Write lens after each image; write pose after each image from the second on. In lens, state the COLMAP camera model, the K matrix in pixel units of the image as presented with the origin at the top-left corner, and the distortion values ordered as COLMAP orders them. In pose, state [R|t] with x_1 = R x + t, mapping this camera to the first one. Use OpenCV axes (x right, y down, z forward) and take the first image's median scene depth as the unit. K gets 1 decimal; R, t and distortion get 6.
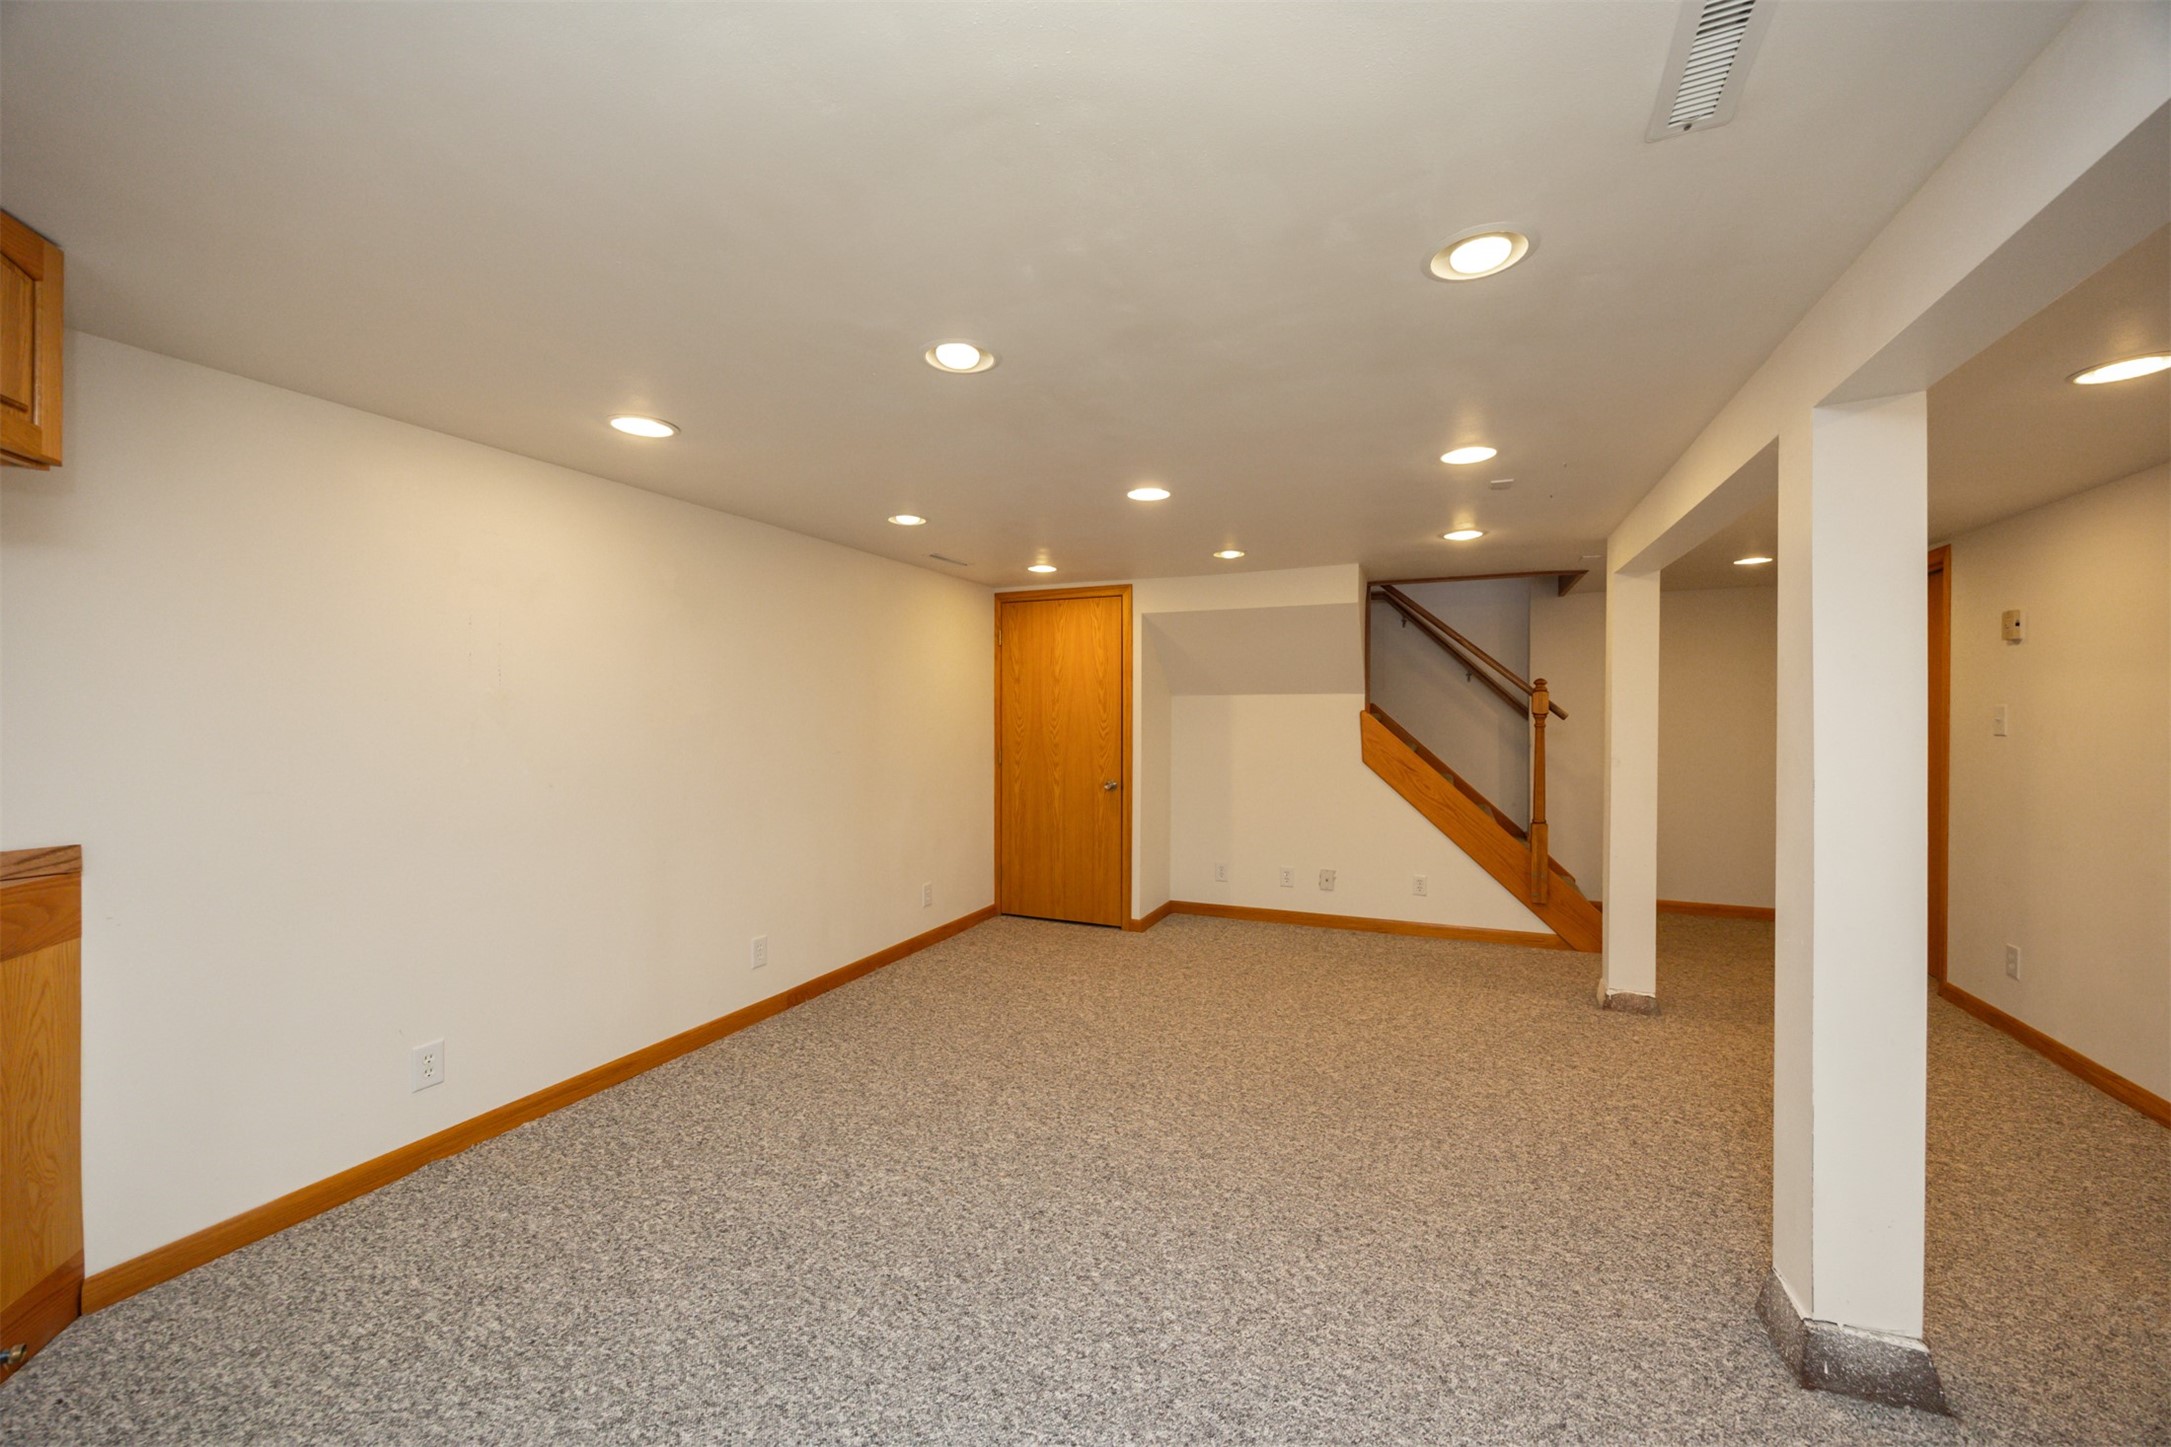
lens RADIAL K [[822.2, 0, 1084.6], [0, 822.2, 714.8], [0, 0, 1]] dist [-0.001572, -0.000045]
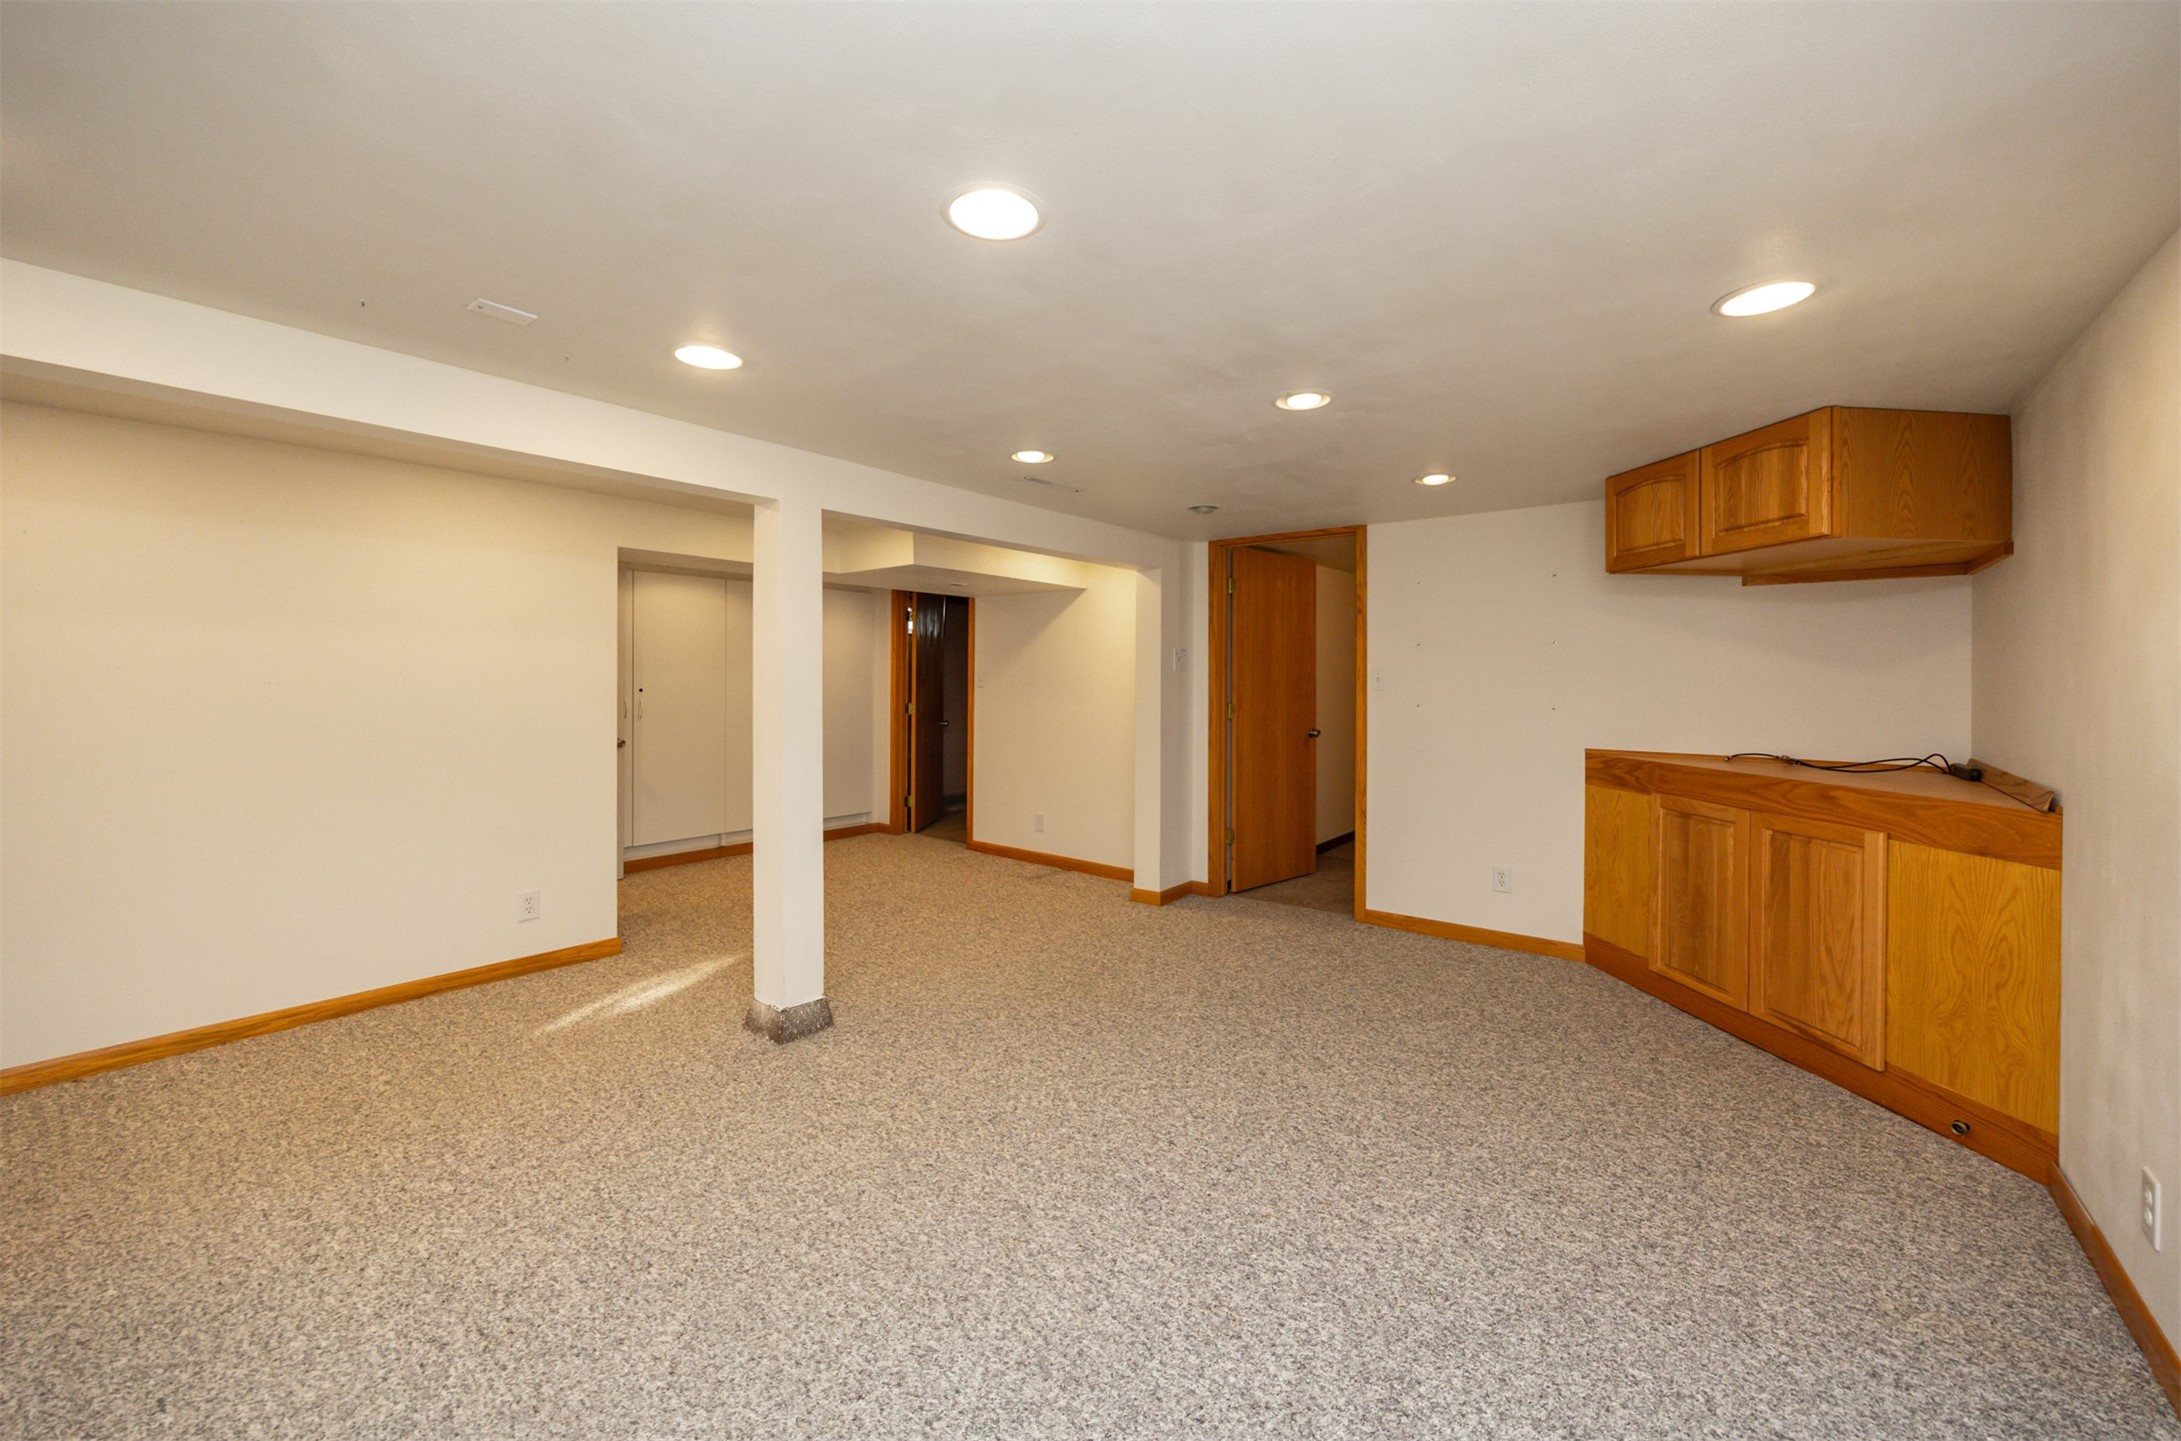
lens RADIAL K [[857.4, 0, 1087.8], [0, 857.4, 666.8], [0, 0, 1]] dist [-0.001721, 0.000143]
pose [[-0.967513, -0.005052, 0.252771, -0.132872], [-0.008840, 0.999865, -0.013852, 0.004870], [-0.252667, -0.015636, -0.967427, 1.863060]]
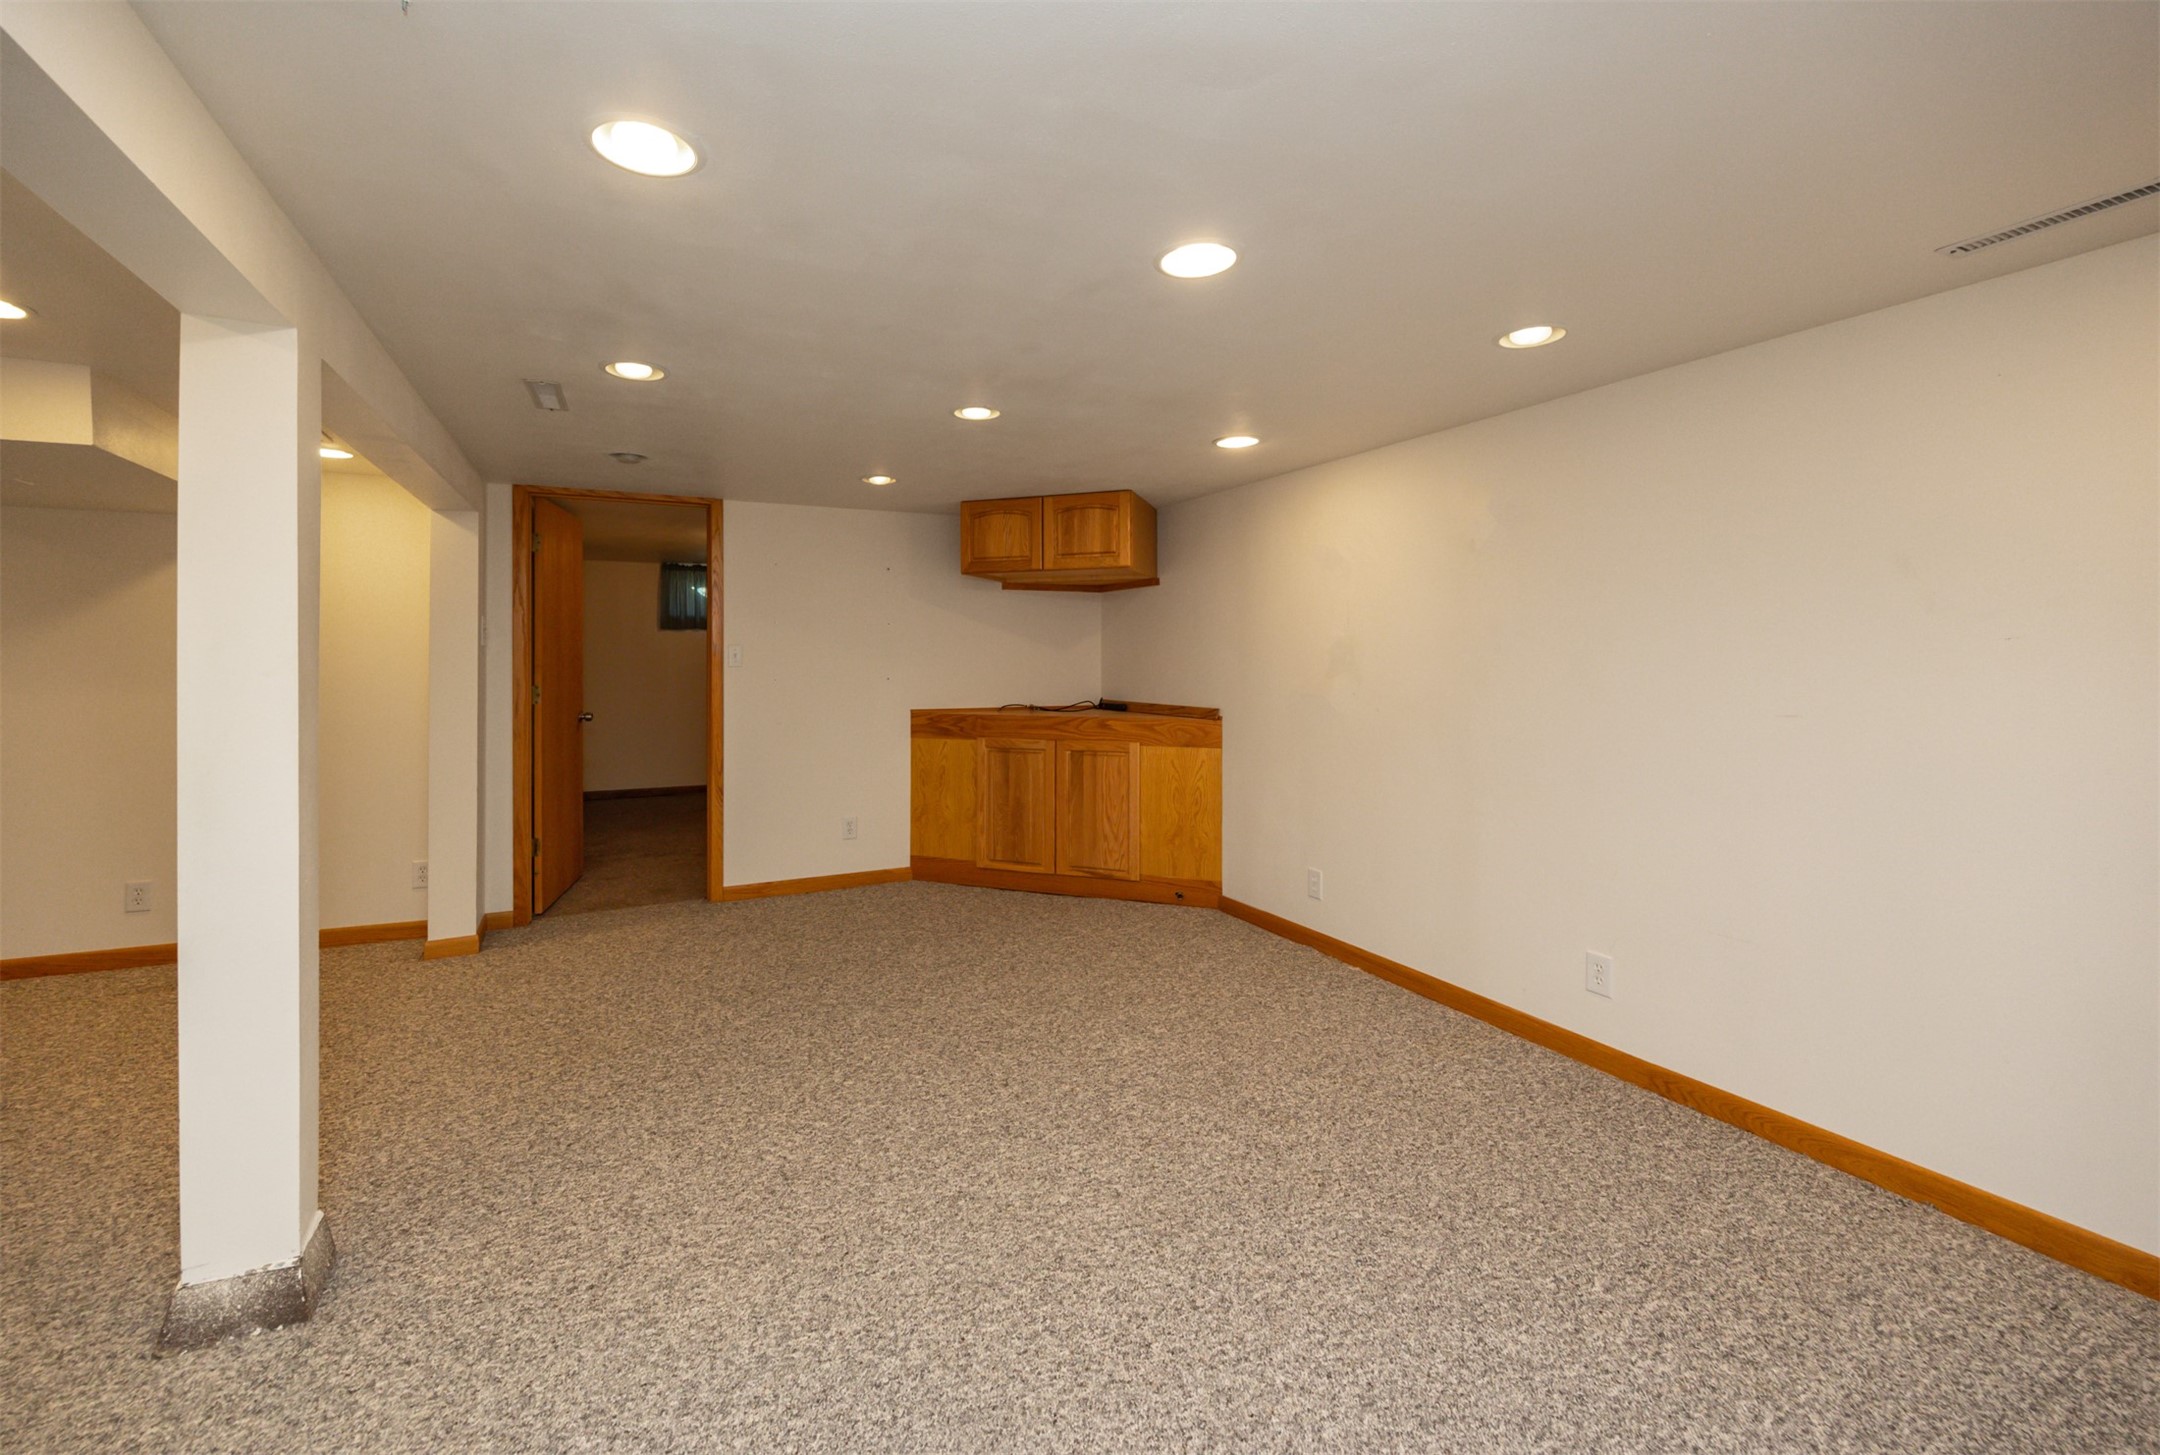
lens RADIAL K [[894.2, 0, 1033.8], [0, 894.2, 646.8], [0, 0, 1]] dist [-0.003039, -0.000268]
pose [[-0.657061, -0.012657, -0.753731, 0.780125], [0.000307, 0.999854, -0.017058, 0.016072], [0.753838, -0.011440, -0.656961, 1.669406]]
